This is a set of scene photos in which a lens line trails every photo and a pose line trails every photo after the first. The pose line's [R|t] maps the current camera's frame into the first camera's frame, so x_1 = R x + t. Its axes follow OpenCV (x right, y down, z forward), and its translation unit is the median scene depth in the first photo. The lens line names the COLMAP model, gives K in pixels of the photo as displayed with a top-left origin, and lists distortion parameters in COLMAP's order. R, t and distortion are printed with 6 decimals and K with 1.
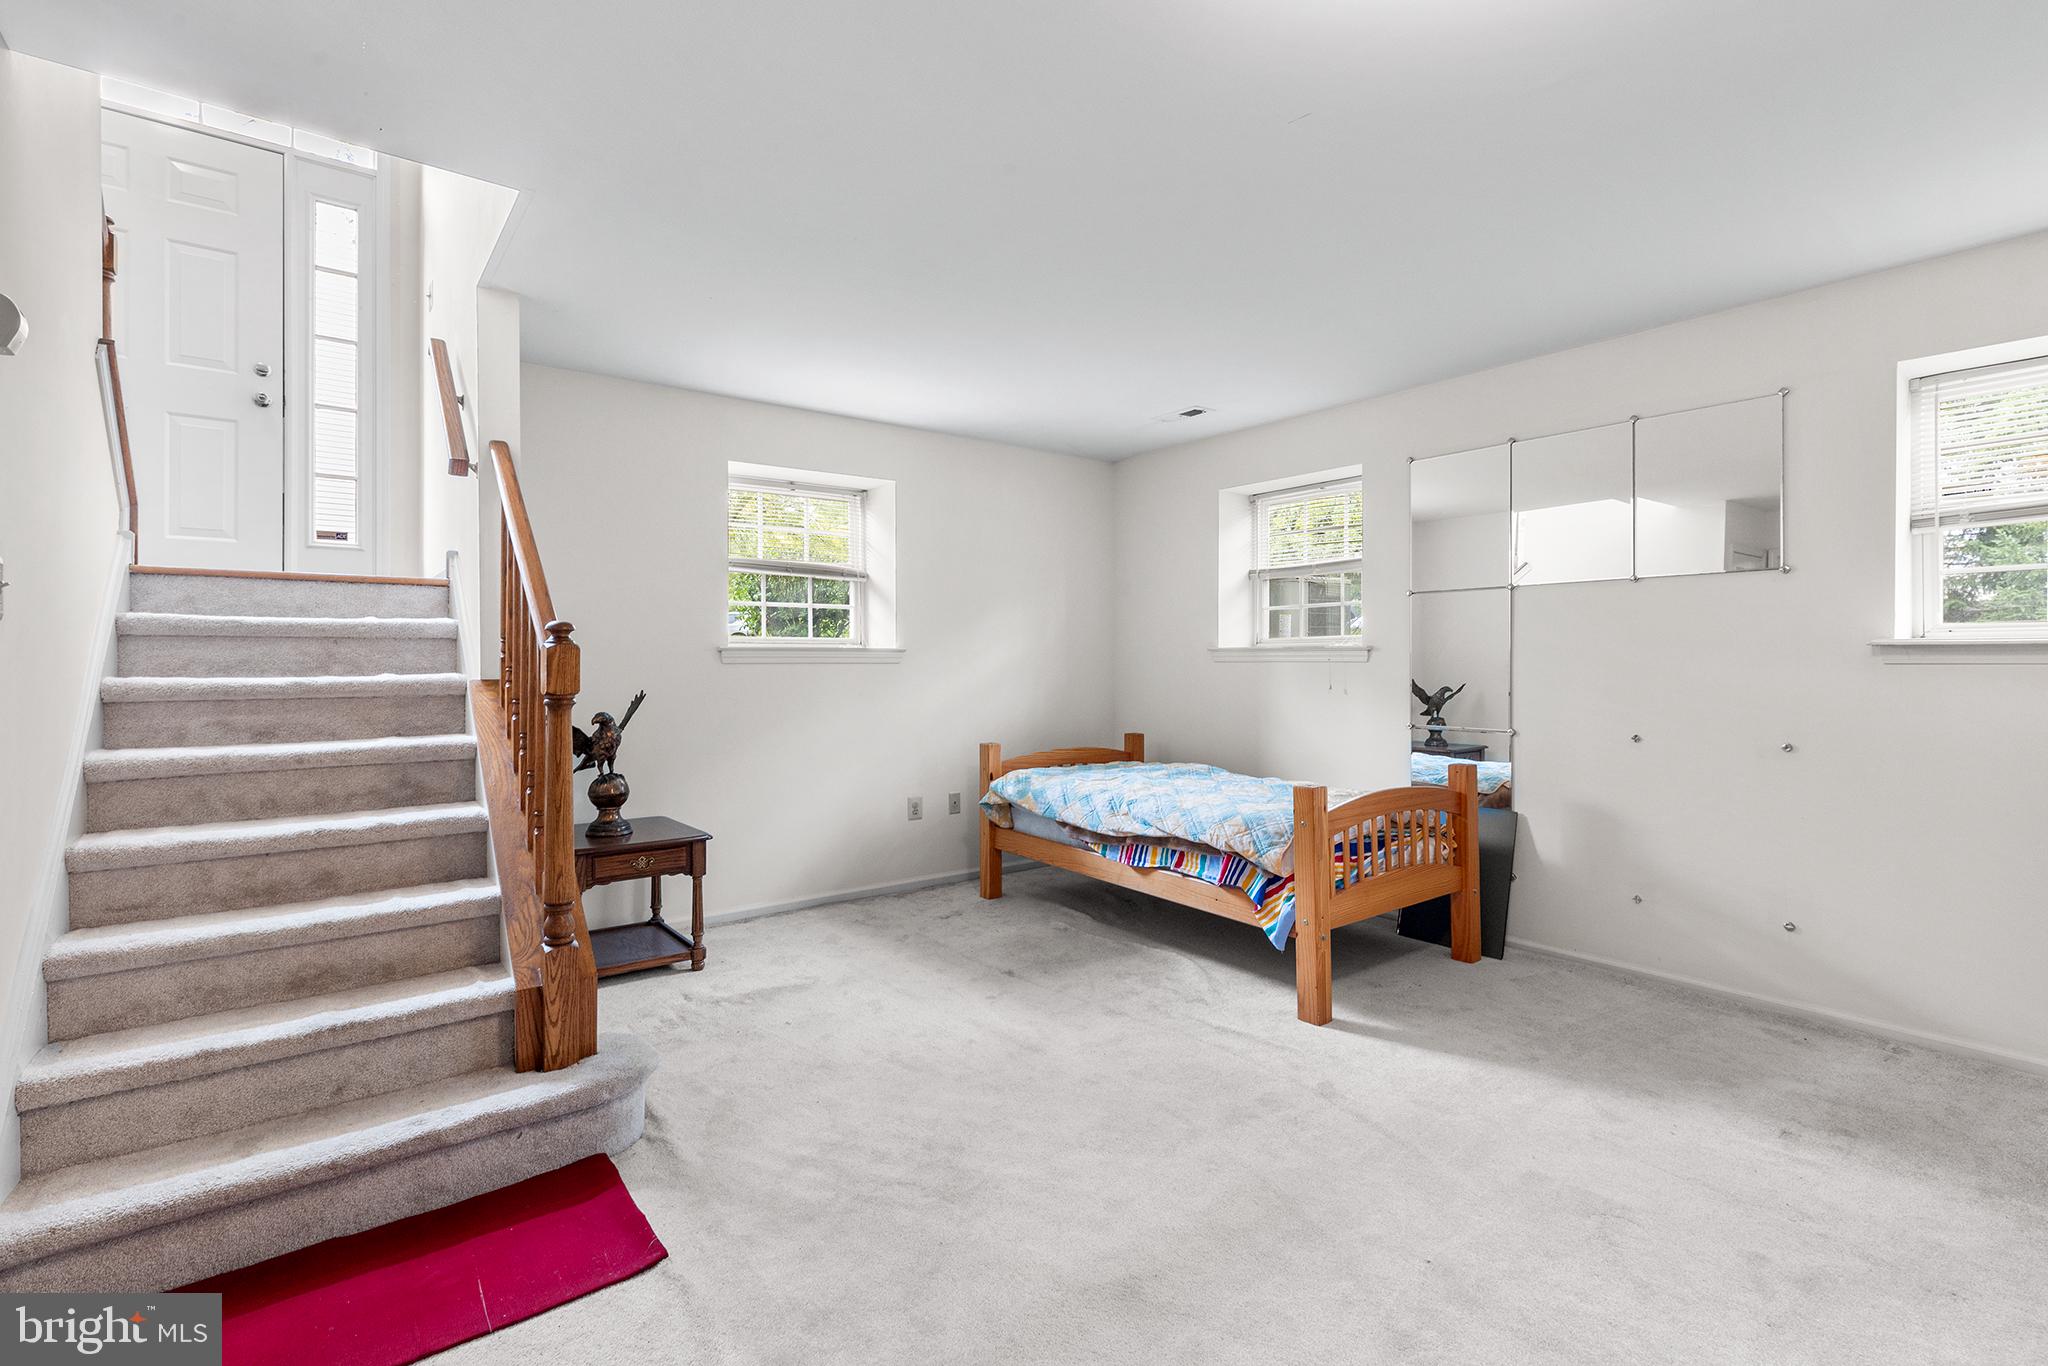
lens RADIAL K [[926.6, 0, 1025.5], [0, 926.6, 666.4], [0, 0, 1]] dist [0.004368, 0.000495]
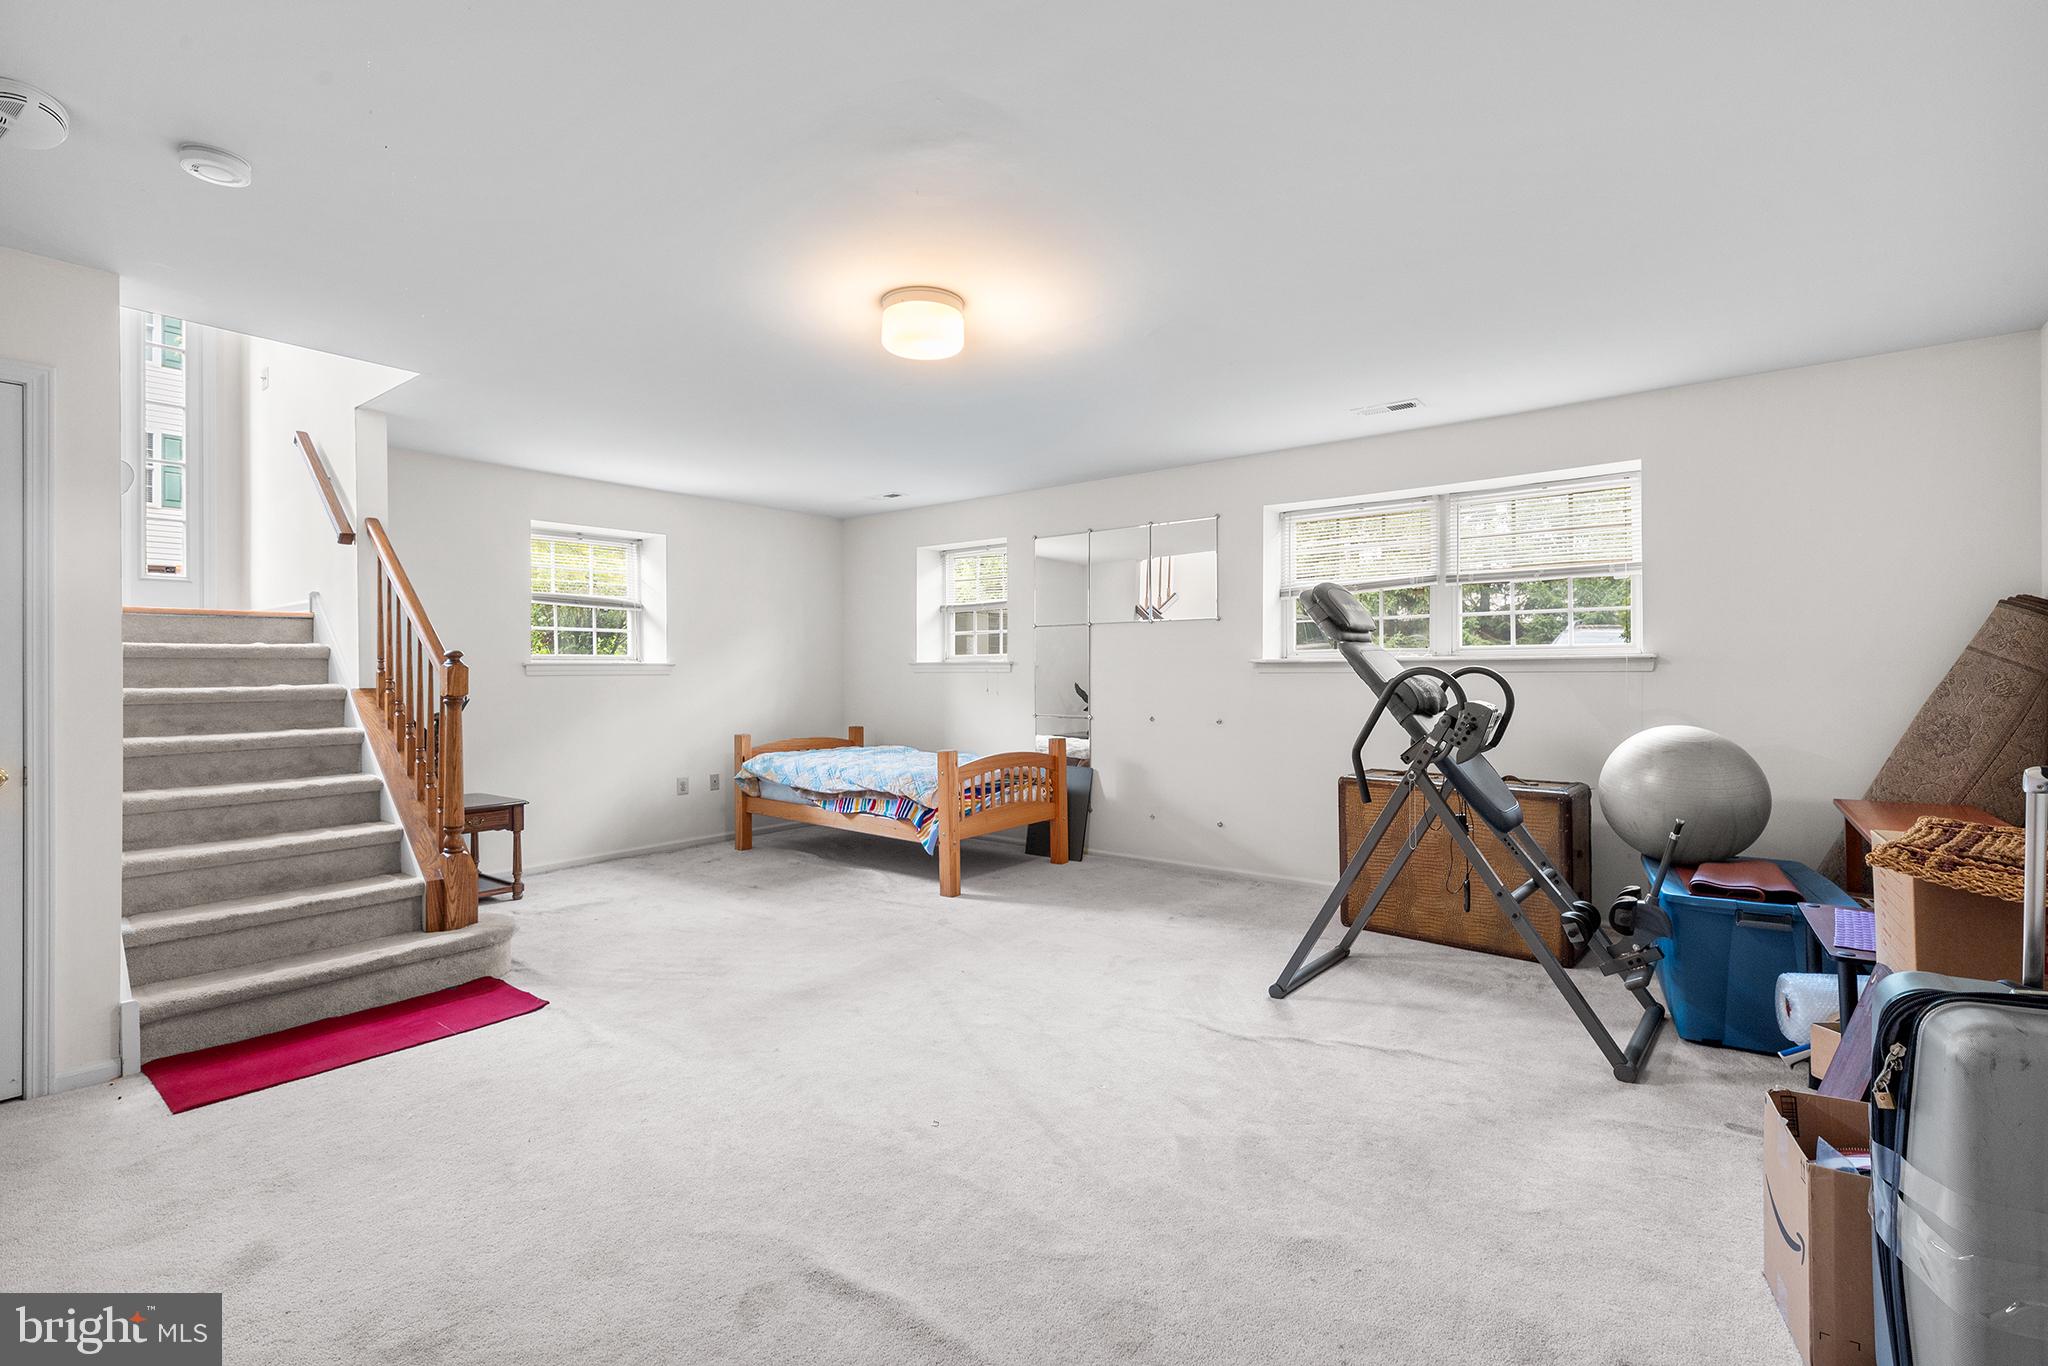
lens RADIAL K [[926.6, 0, 1025.5], [0, 926.6, 666.4], [0, 0, 1]] dist [0.004368, 0.000495]
pose [[0.969349, -0.002335, 0.245678, 0.039147], [0.004849, 0.999942, -0.009628, -0.000550], [-0.245642, 0.010524, 0.969304, -0.536231]]
